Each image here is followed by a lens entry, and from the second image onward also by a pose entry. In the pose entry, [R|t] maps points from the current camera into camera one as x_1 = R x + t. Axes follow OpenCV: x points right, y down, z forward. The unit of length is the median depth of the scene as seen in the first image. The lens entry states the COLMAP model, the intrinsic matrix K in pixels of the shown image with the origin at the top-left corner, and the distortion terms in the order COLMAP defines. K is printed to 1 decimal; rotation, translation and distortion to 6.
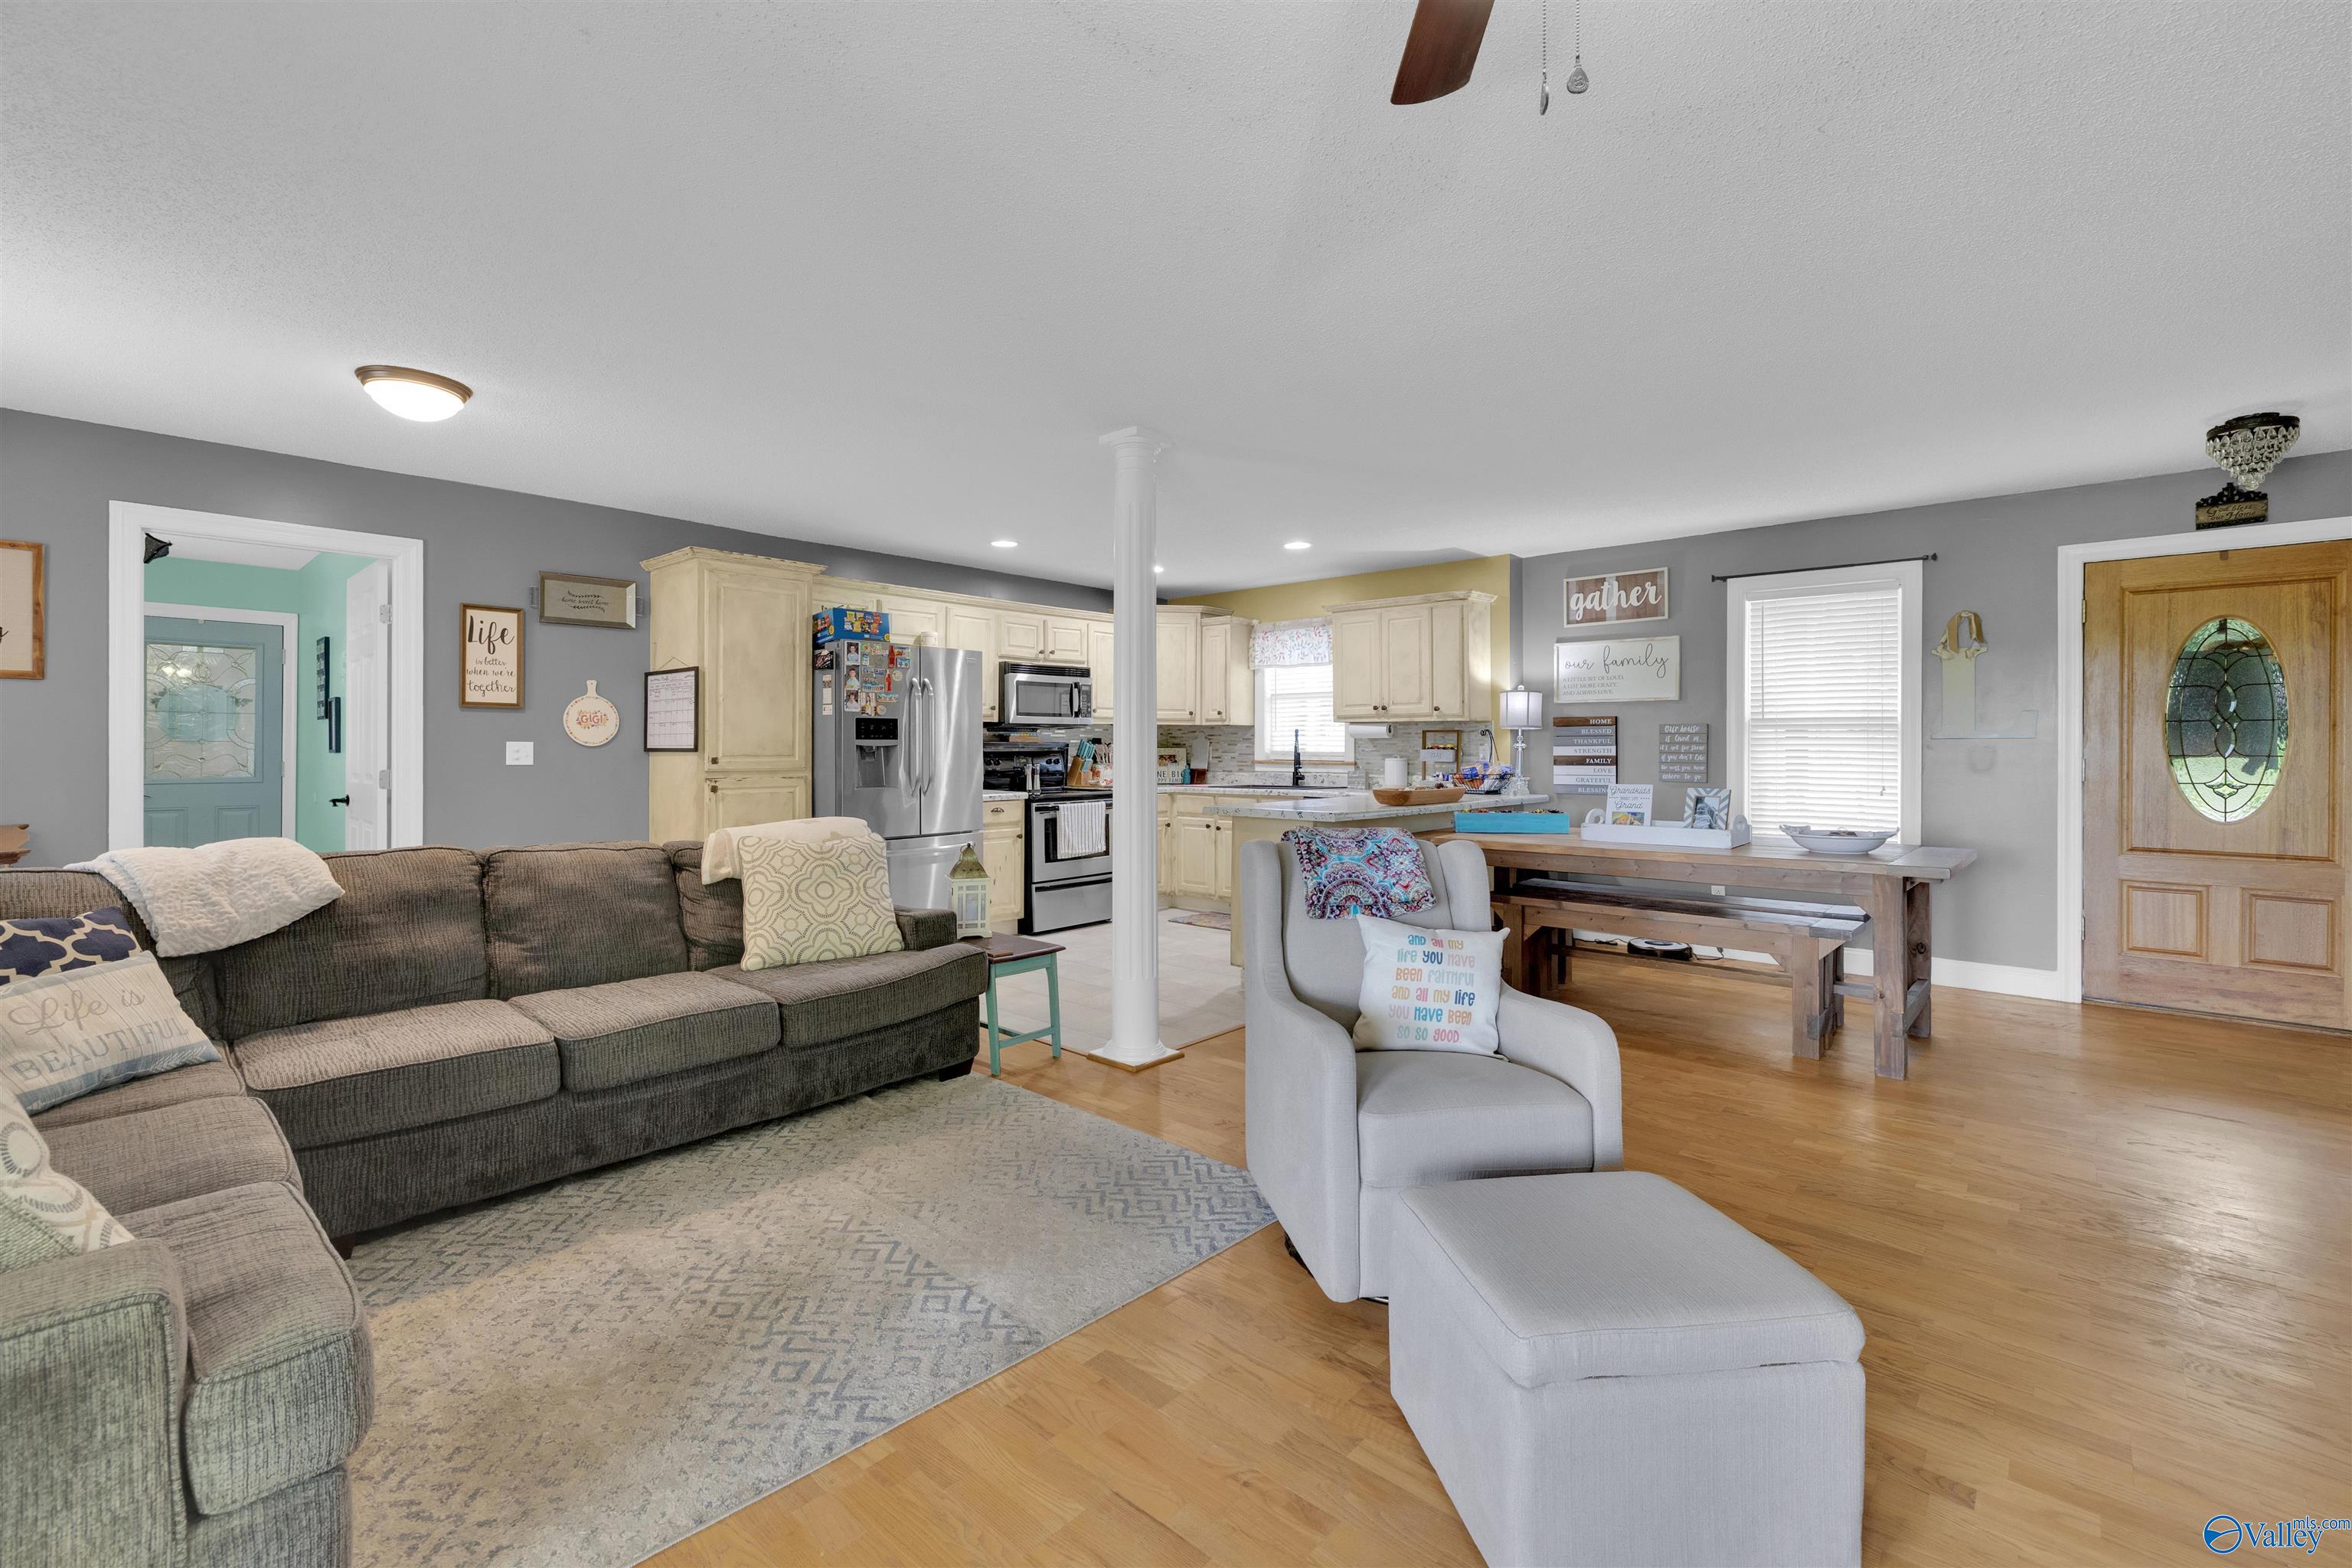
lens RADIAL K [[996.3, 0, 1161.7], [0, 996.3, 751.5], [0, 0, 1]] dist [0.000823, 0.000097]
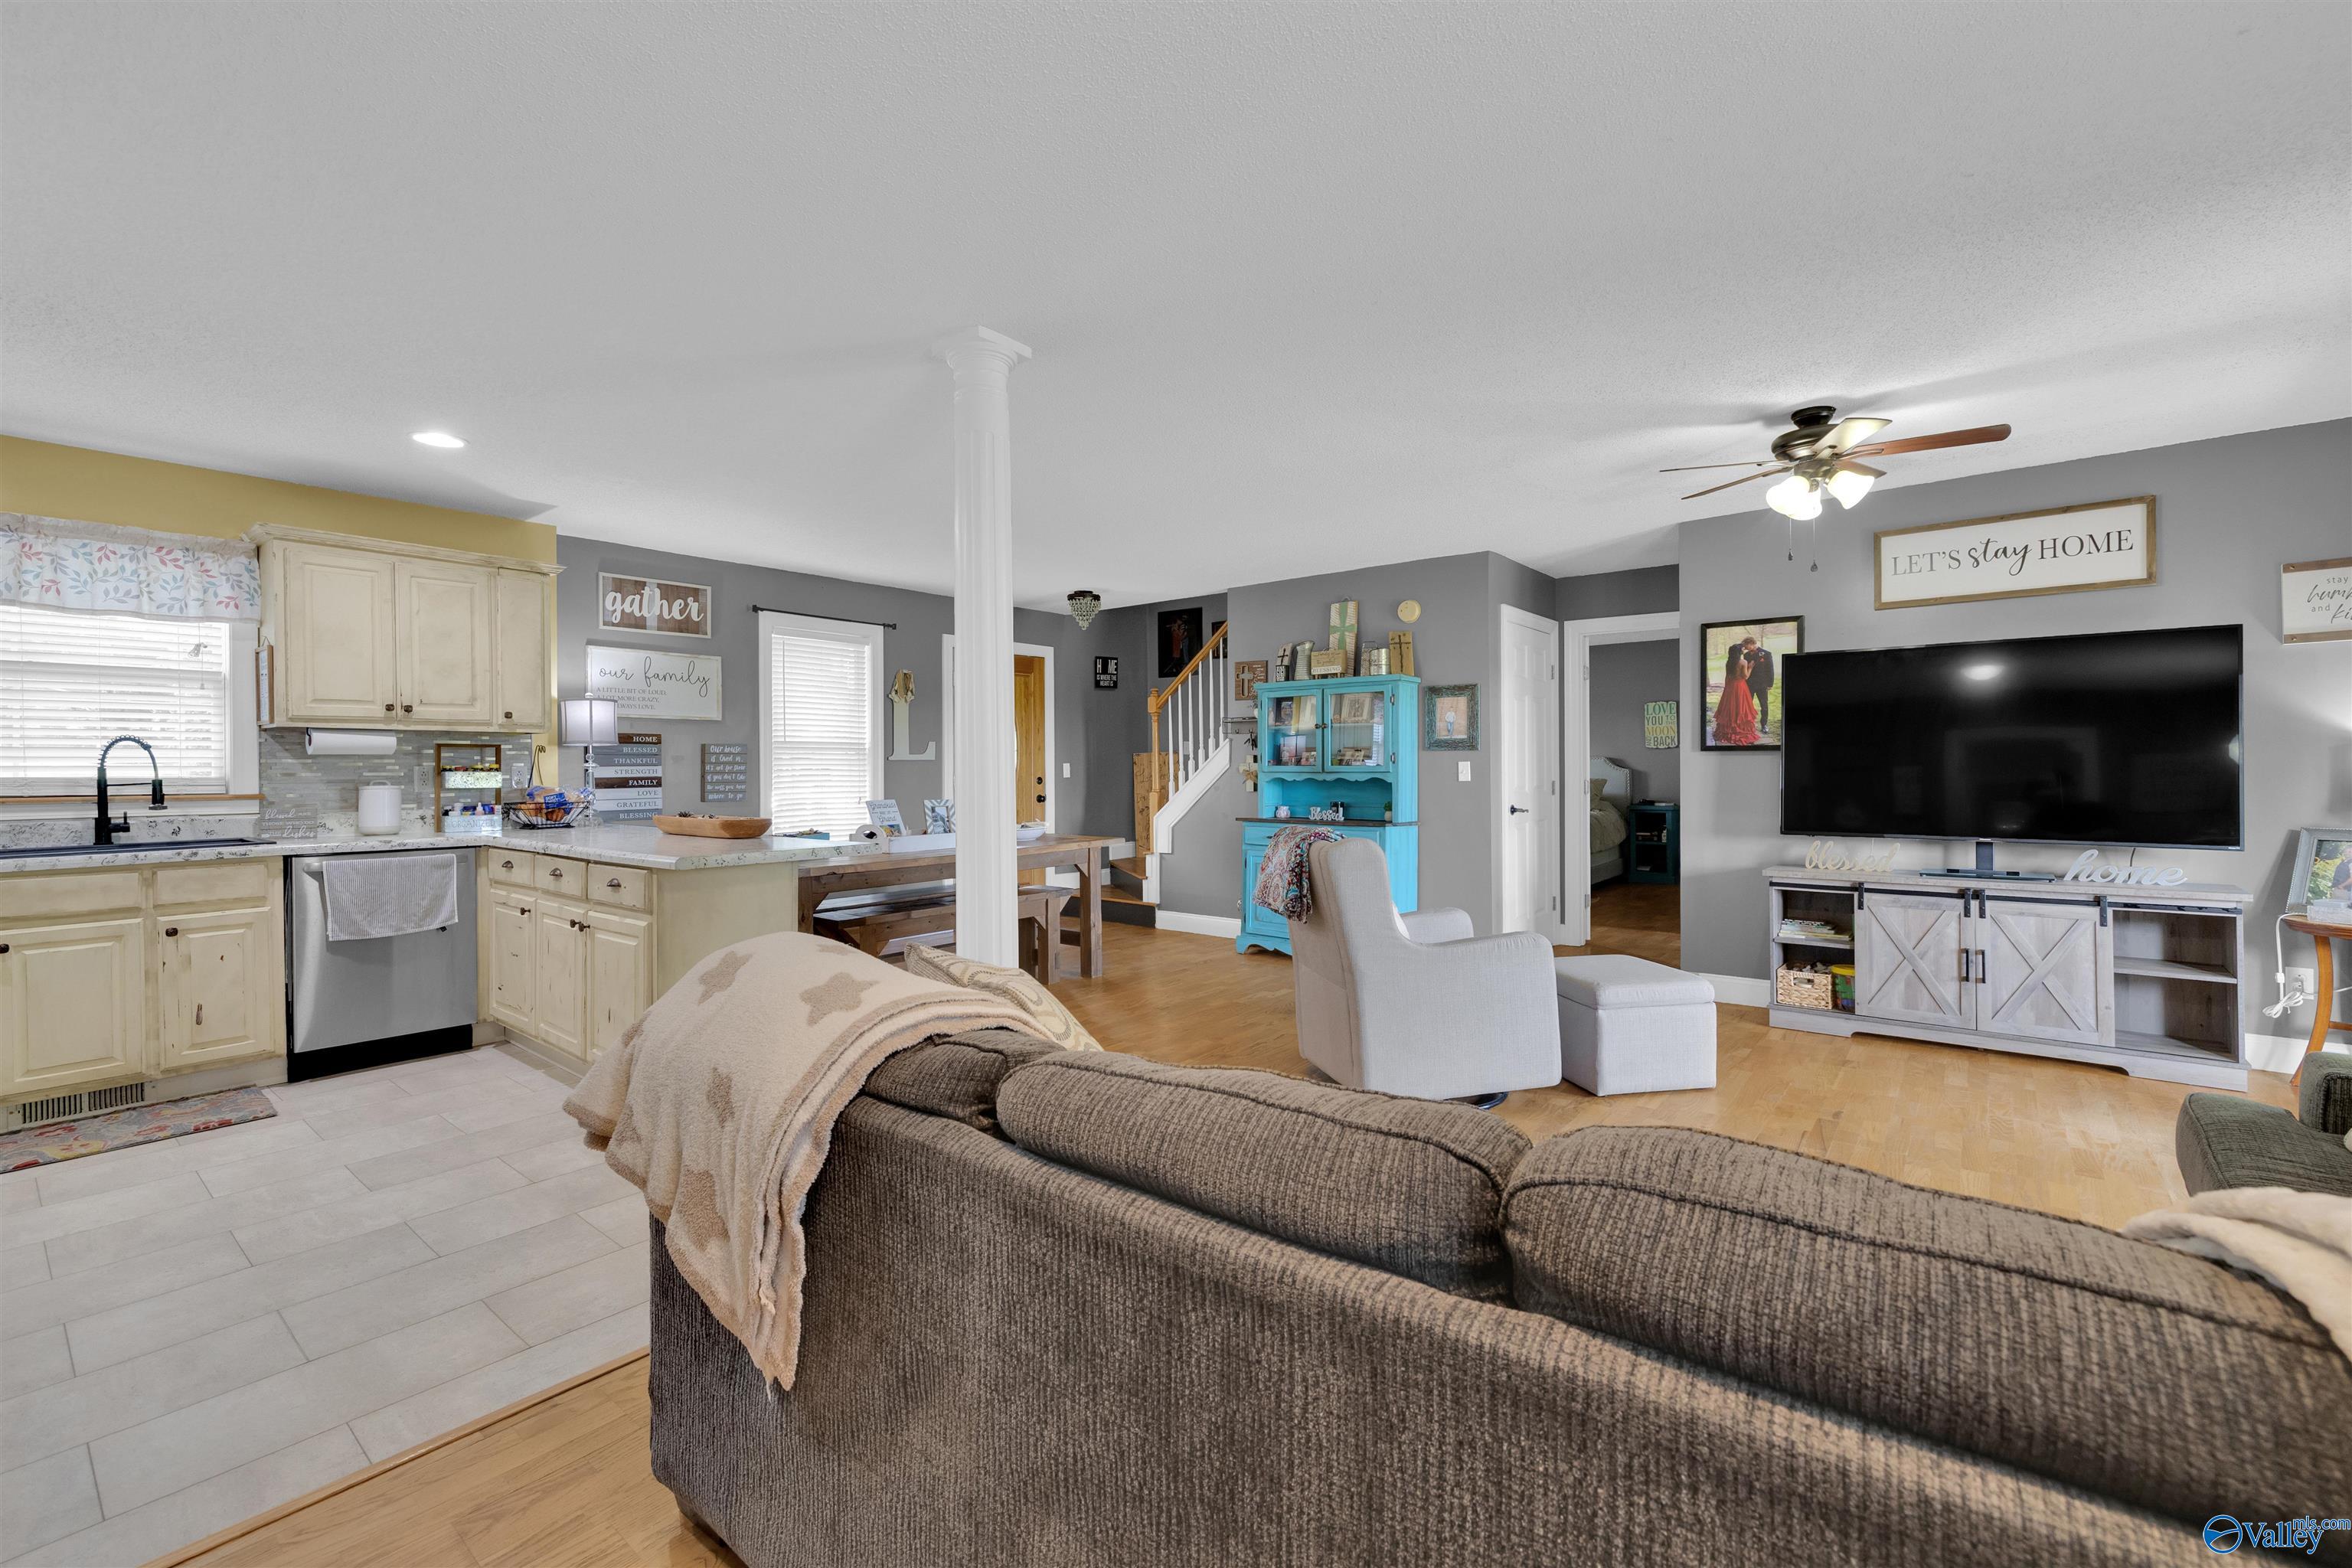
lens RADIAL K [[996.3, 0, 1162.4], [0, 996.3, 773.9], [0, 0, 1]] dist [0.000823, 0.000097]
pose [[-0.050256, -0.007854, 0.998705, -0.586807], [0.010484, 0.999910, 0.008391, -0.001179], [-0.998681, 0.010892, -0.050169, 0.682169]]
